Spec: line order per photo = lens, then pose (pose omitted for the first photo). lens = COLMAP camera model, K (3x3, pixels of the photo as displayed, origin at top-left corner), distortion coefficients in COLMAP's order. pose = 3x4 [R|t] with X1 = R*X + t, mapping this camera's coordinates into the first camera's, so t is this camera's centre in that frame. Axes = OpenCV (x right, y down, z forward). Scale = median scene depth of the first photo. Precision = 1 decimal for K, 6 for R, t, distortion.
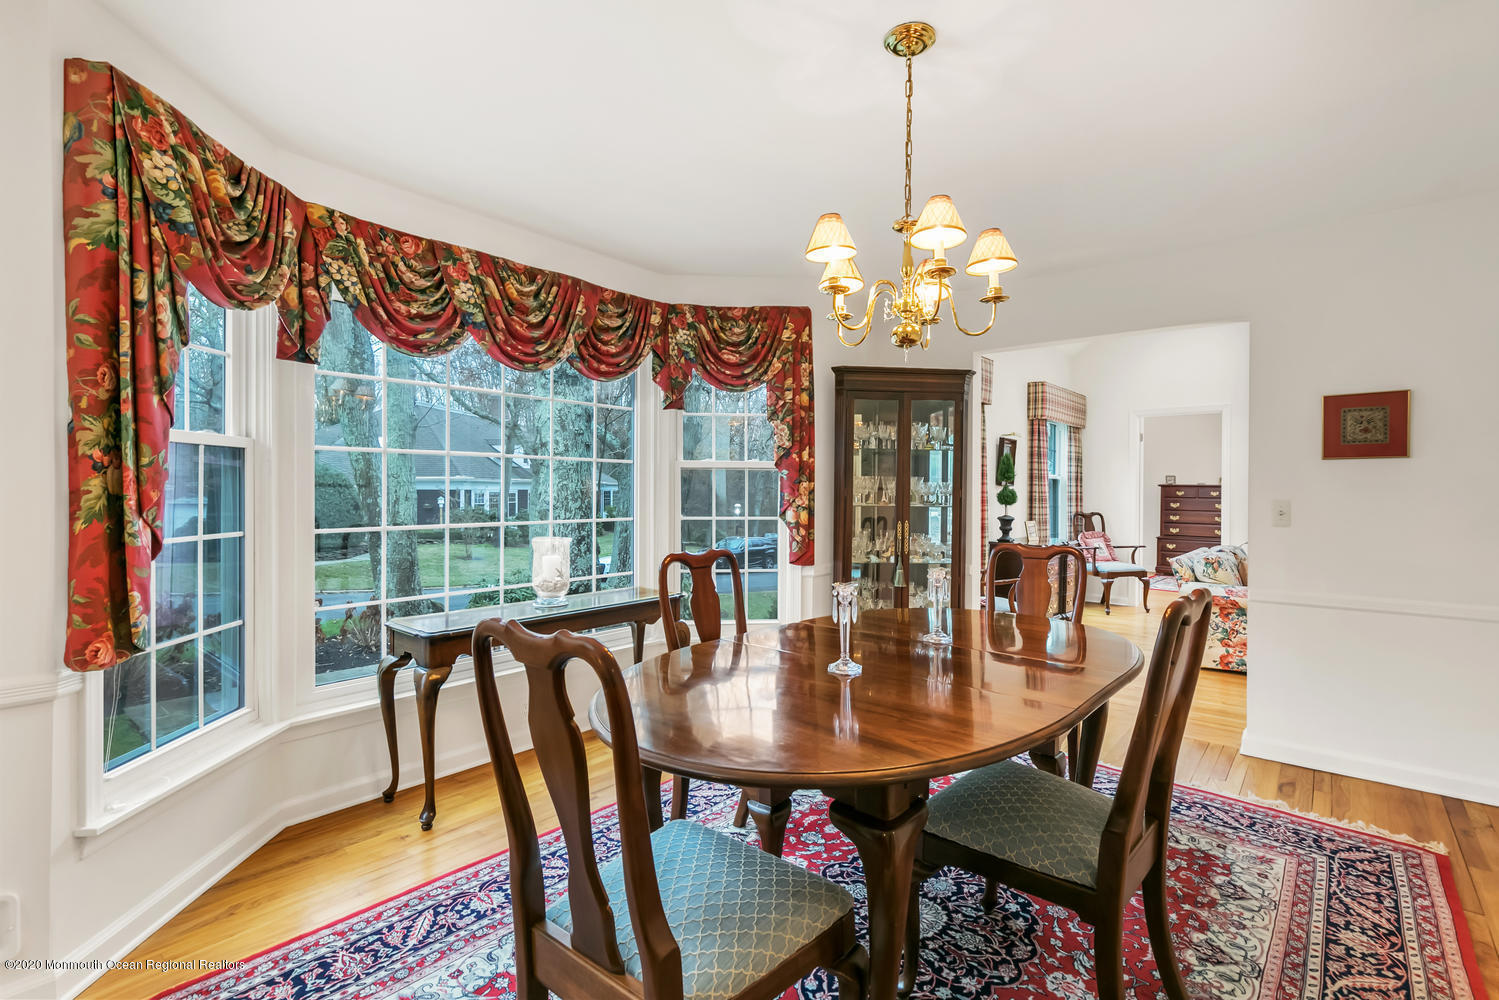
lens RADIAL K [[697.7, 0, 756.2], [0, 697.7, 500.4], [0, 0, 1]] dist [0.004477, 0.000843]
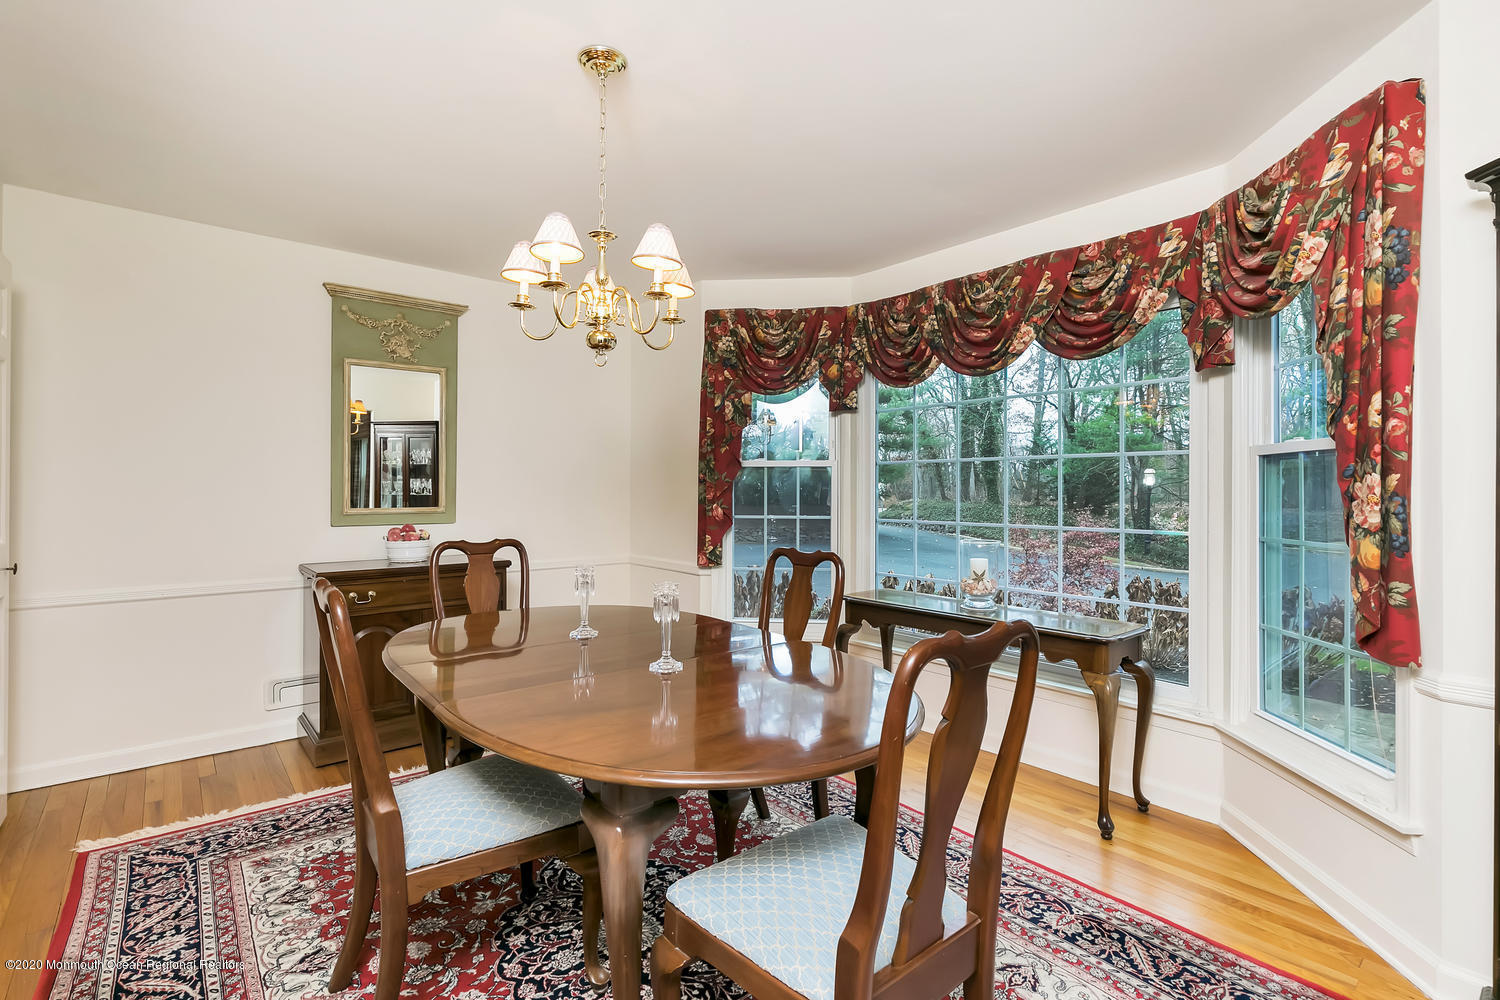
lens RADIAL K [[698.2, 0, 757.1], [0, 698.2, 488.8], [0, 0, 1]] dist [0.004477, 0.000843]
pose [[-0.174432, -0.006809, -0.984646, 1.259686], [-0.020213, 0.999790, -0.003333, -0.015726], [0.984462, 0.019322, -0.174533, 1.473678]]
